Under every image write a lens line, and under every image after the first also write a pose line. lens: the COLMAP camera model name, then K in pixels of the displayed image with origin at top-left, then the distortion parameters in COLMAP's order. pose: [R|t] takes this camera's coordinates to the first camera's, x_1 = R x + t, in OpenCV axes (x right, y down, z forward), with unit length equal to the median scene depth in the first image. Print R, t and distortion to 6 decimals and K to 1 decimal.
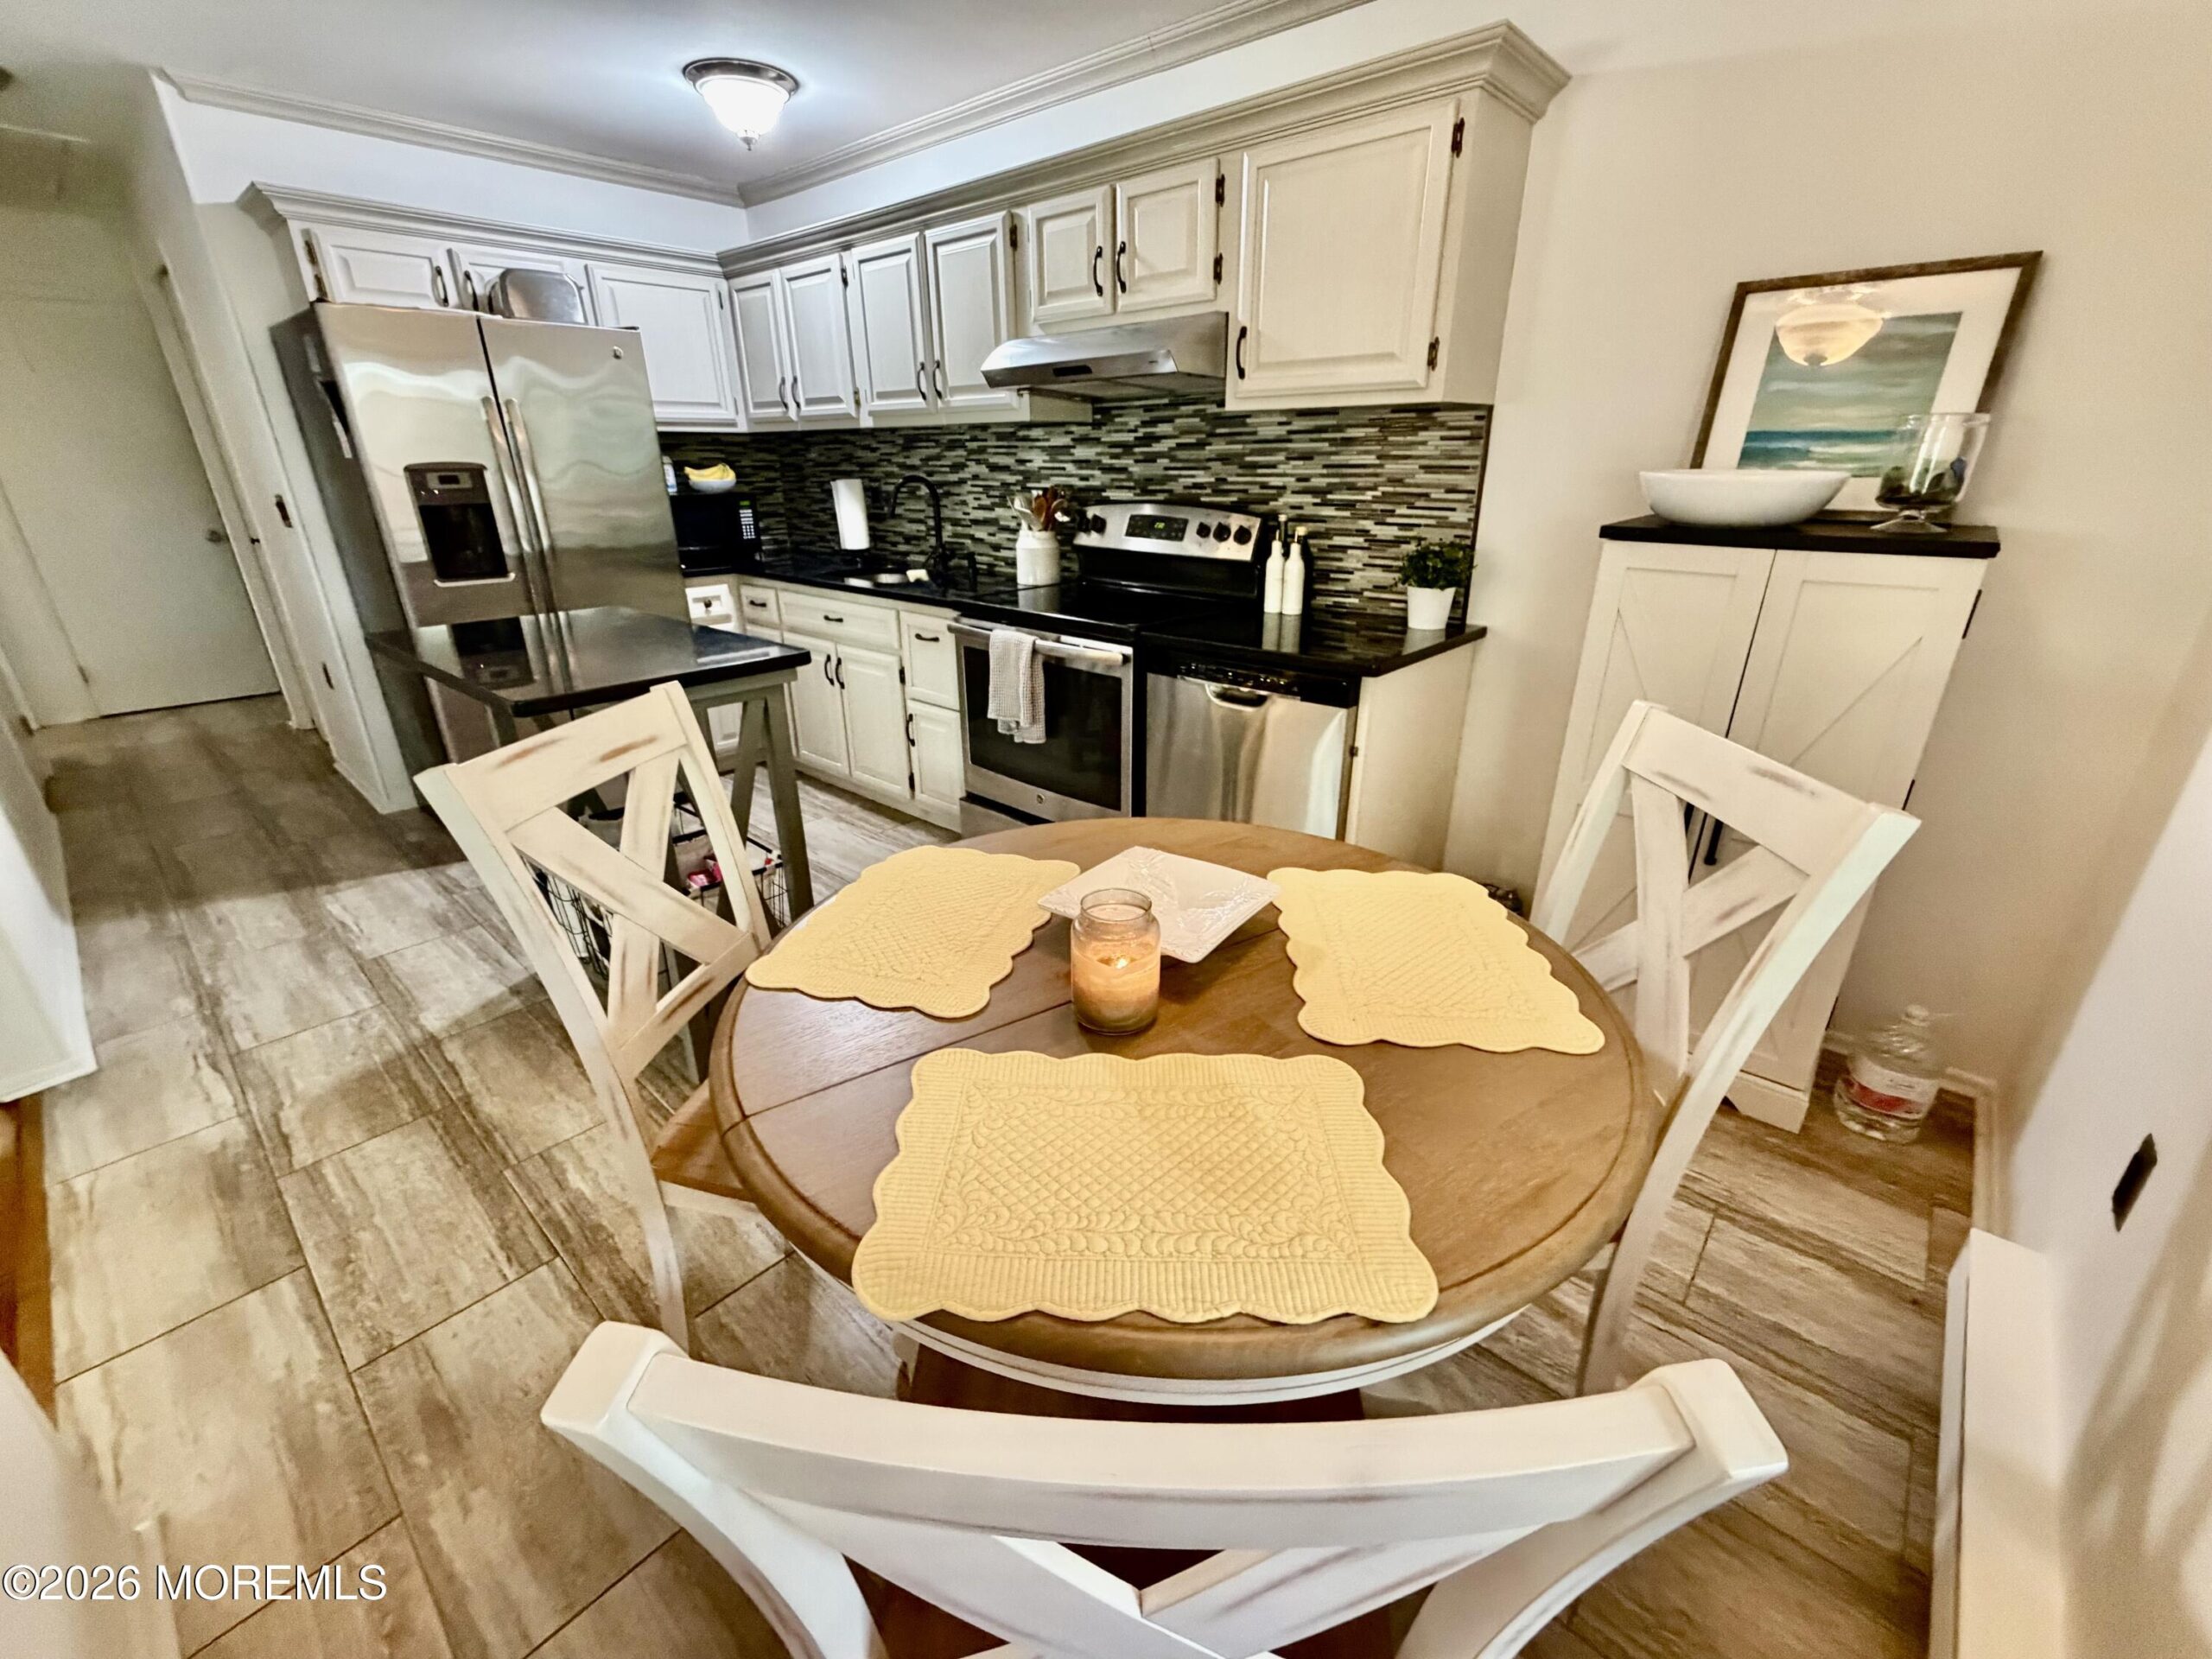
lens RADIAL K [[899.5, 0, 1111.2], [0, 899.5, 833.2], [0, 0, 1]] dist [-0.002652, -0.000079]
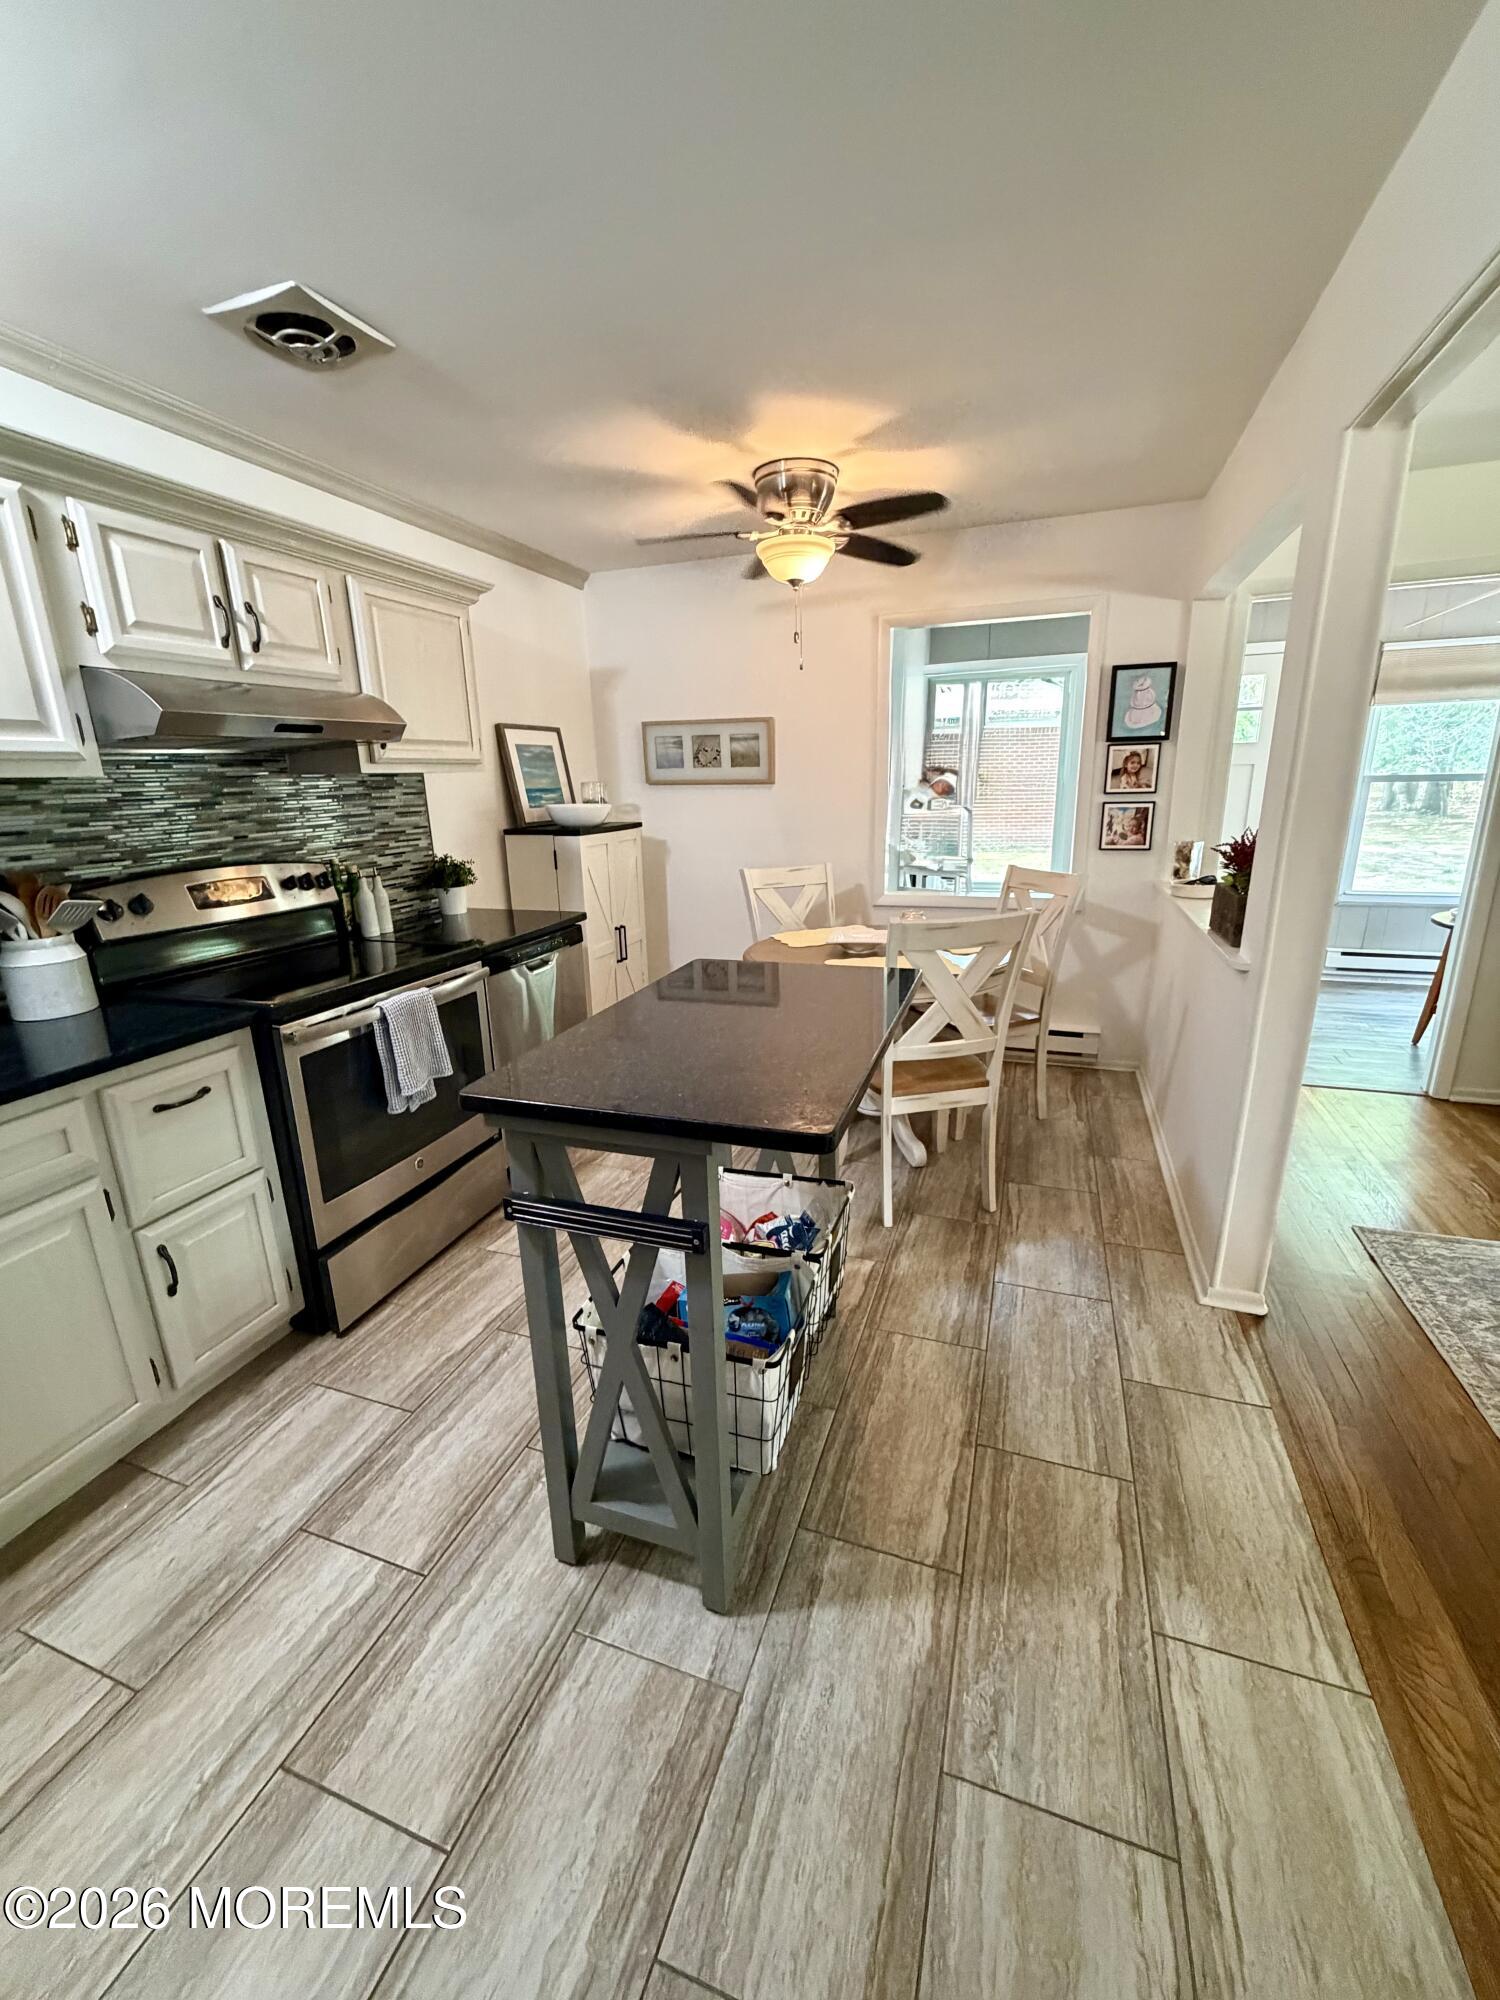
lens RADIAL K [[813.3, 0, 741.7], [0, 813.3, 1006.6], [0, 0, 1]] dist [-0.002652, -0.000079]
pose [[-0.367234, -0.238903, 0.898924, -1.051915], [0.384655, 0.840928, 0.380631, -0.420034], [-0.846864, 0.485557, -0.216922, 0.943100]]
